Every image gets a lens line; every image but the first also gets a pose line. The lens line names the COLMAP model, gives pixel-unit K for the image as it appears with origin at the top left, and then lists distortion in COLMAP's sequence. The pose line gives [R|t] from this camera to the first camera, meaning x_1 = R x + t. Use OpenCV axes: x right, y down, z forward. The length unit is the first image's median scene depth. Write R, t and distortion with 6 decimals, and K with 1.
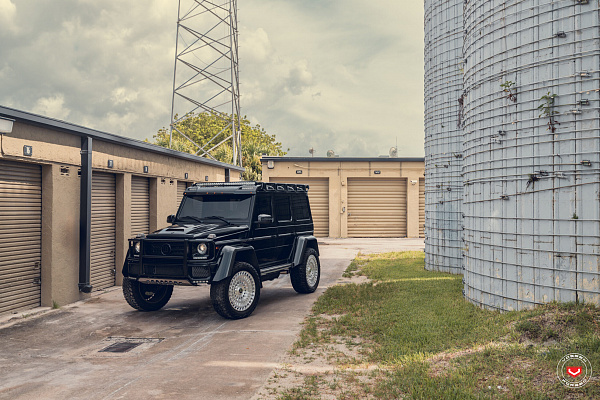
lens RADIAL K [[677.7, 0, 305.1], [0, 677.7, 195.9], [0, 0, 1]] dist [-0.008341, 0.000000]
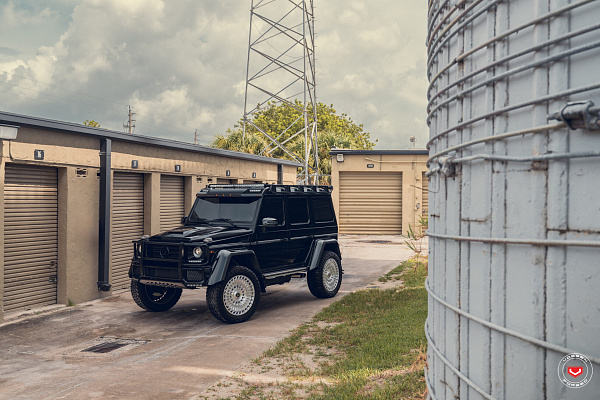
lens RADIAL K [[716.7, 0, 297.3], [0, 716.7, 201.0], [0, 0, 1]] dist [-0.027115, 0.000000]
pose [[0.986253, 0.009231, -0.164984, 0.153934], [-0.005730, 0.999748, 0.021688, -0.020207], [0.165143, -0.020444, 0.986058, -0.018192]]
